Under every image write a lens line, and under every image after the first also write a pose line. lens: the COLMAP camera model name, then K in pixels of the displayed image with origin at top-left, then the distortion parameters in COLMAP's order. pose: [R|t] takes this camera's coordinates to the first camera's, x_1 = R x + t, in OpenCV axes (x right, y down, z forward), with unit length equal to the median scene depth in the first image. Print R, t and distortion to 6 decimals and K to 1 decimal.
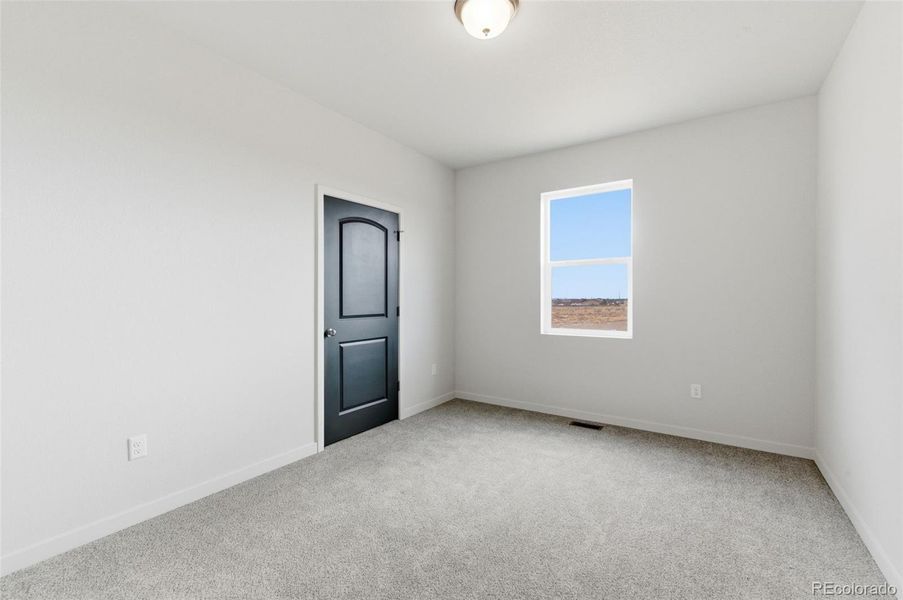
lens RADIAL K [[401.5, 0, 449.0], [0, 401.5, 295.9], [0, 0, 1]] dist [-0.003291, -0.000316]
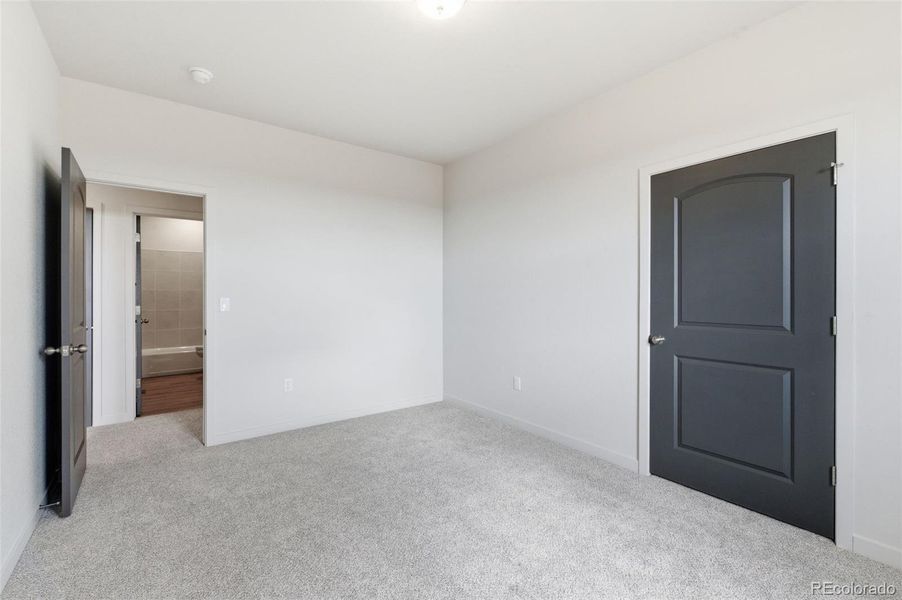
lens RADIAL K [[401.1, 0, 448.5], [0, 401.1, 295.9], [0, 0, 1]] dist [-0.003291, -0.000316]
pose [[-0.360064, 0.003369, -0.932921, 0.593501], [0.000022, 0.999994, 0.003603, -0.002779], [0.932928, 0.001277, -0.360062, 0.847631]]
